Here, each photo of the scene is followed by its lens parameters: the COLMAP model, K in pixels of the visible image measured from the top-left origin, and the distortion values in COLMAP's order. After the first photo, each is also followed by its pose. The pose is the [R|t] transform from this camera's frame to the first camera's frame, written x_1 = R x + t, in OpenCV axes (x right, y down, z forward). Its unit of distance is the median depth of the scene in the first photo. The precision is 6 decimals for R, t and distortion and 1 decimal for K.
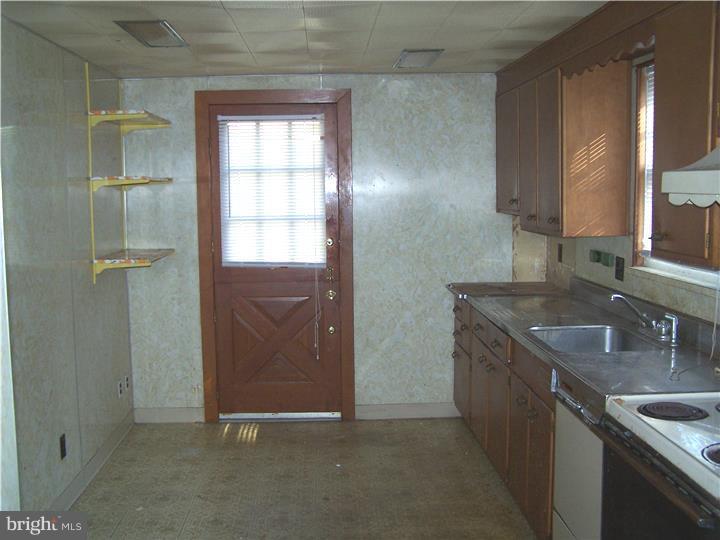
lens RADIAL K [[811.2, 0, 360.0], [0, 811.2, 270.0], [0, 0, 1]] dist [-0.189536, 0.346393]
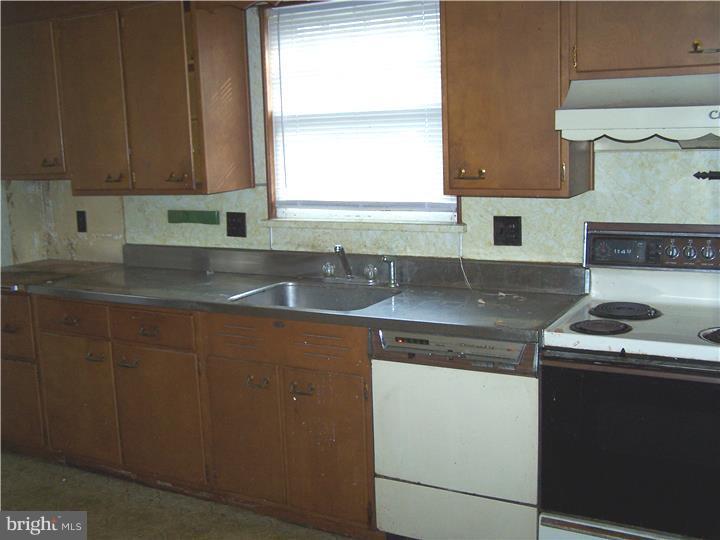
lens RADIAL K [[811.2, 0, 360.0], [0, 811.2, 270.0], [0, 0, 1]] dist [-0.189536, 0.346393]
pose [[0.517981, -0.147186, 0.842634, -0.406019], [0.114711, 0.988139, 0.102088, -0.028812], [-0.847666, 0.043780, 0.528721, 0.380743]]
